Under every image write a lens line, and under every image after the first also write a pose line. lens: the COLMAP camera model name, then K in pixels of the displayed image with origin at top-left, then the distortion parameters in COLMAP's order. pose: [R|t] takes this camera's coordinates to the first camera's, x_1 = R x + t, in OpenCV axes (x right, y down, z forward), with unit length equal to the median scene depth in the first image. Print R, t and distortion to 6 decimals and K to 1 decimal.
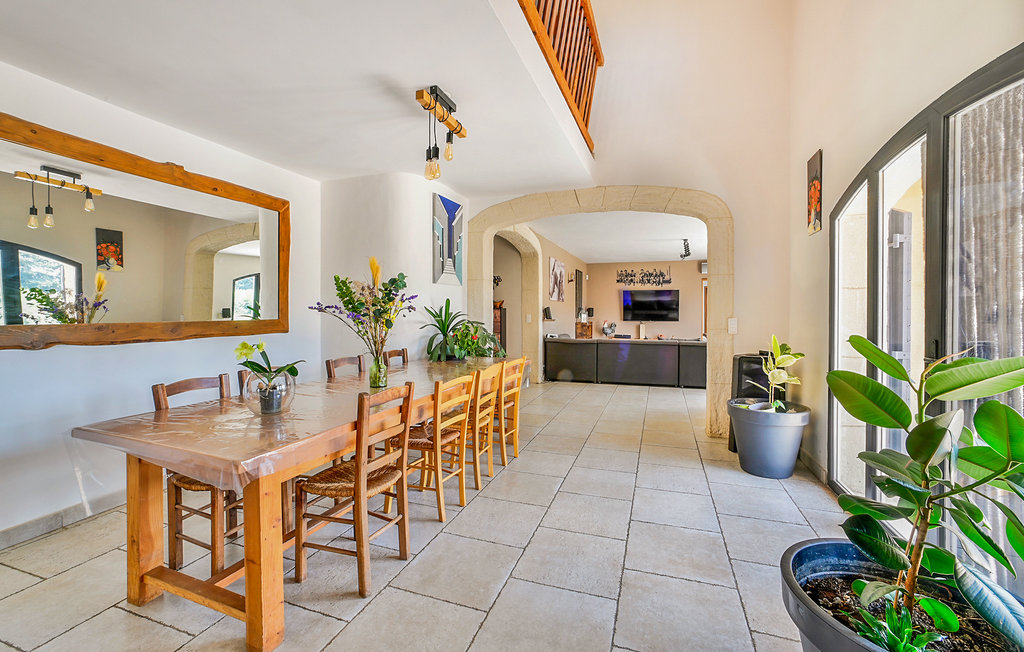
lens RADIAL K [[416.9, 0, 527.8], [0, 416.9, 308.4], [0, 0, 1]] dist [-0.010205, 0.001445]
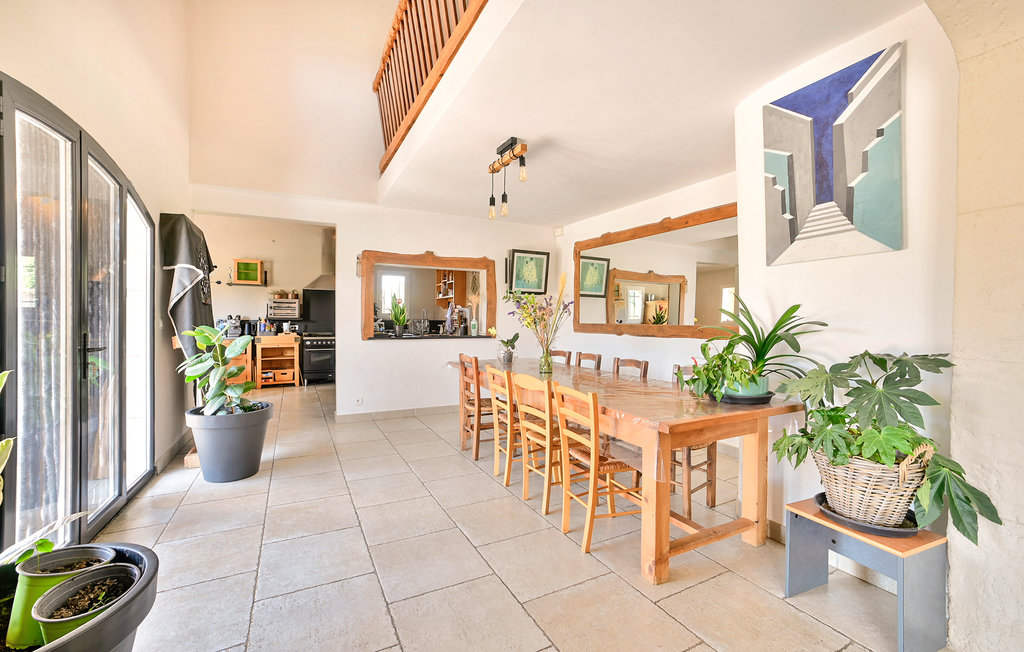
lens RADIAL K [[416.9, 0, 512.3], [0, 416.9, 322.1], [0, 0, 1]] dist [-0.010205, 0.001445]
pose [[-0.699786, 0.000732, -0.714352, 0.666900], [-0.004105, 0.999979, 0.005046, 0.019770], [0.714340, 0.006463, -0.699769, 1.858104]]
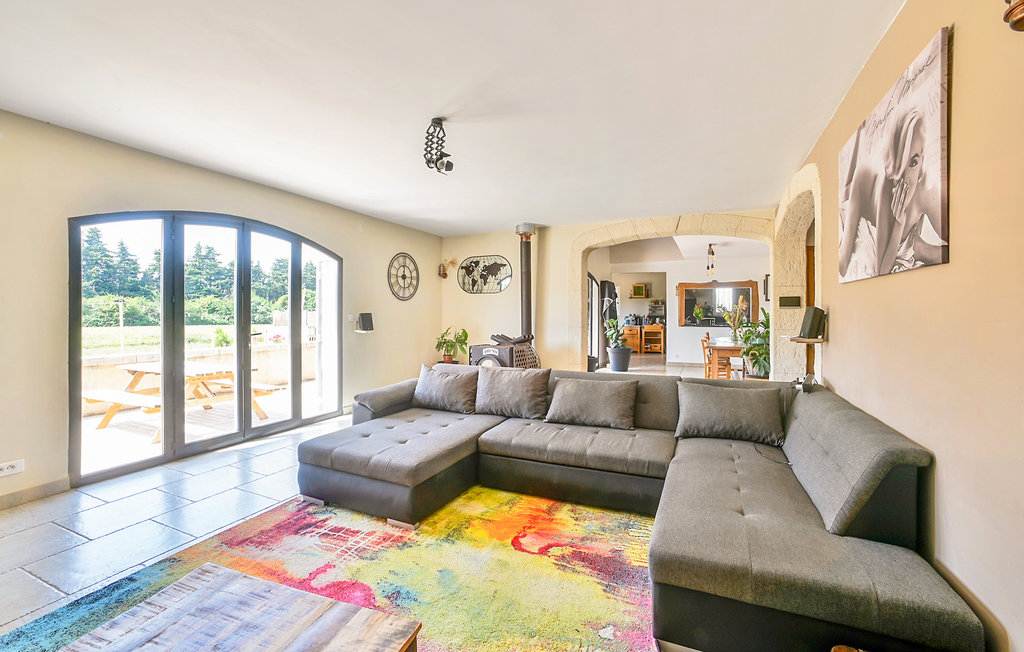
lens RADIAL K [[416.9, 0, 512.6], [0, 416.9, 320.1], [0, 0, 1]] dist [-0.010205, 0.001445]
pose [[-0.991991, -0.002985, 0.126272, 0.844856], [-0.001336, 0.999913, 0.013147, 0.002565], [-0.126300, 0.012873, -0.991909, 4.244107]]
